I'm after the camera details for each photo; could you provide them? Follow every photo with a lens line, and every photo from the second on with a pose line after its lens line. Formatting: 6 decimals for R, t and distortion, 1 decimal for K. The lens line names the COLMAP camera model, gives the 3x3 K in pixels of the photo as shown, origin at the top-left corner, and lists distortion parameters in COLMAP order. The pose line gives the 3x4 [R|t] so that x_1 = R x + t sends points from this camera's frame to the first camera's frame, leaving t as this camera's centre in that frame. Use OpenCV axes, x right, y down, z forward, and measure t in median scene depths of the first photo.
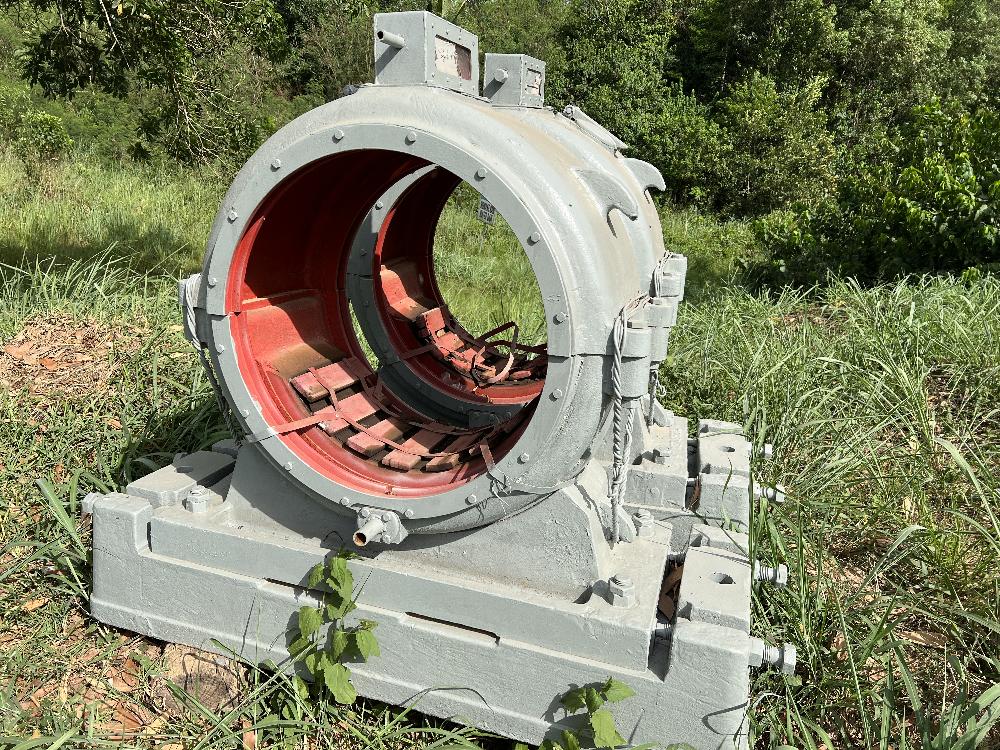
lens RADIAL K [[744.1, 0, 500.0], [0, 744.1, 375.0], [0, 0, 1]] dist [0.065304, -0.082141]
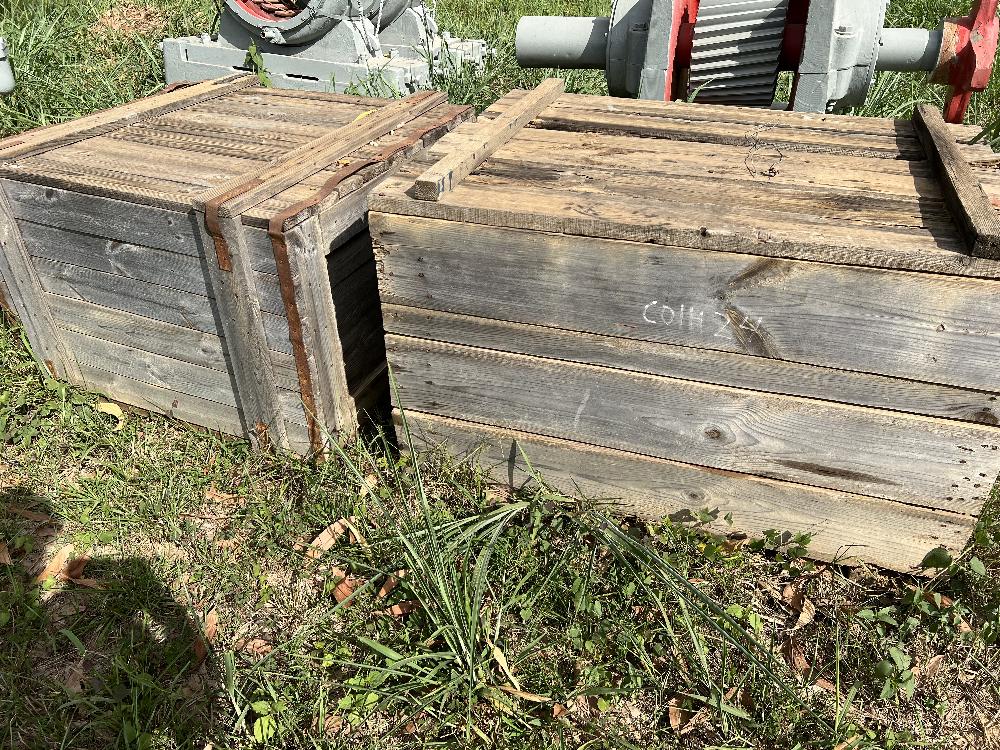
lens RADIAL K [[744.1, 0, 500.0], [0, 744.1, 375.0], [0, 0, 1]] dist [0.065304, -0.082141]
pose [[0.997763, 0.038548, -0.054616, 0.765703], [-0.024313, 0.970304, 0.240664, 0.662268], [0.062271, -0.238798, 0.969071, -1.647926]]
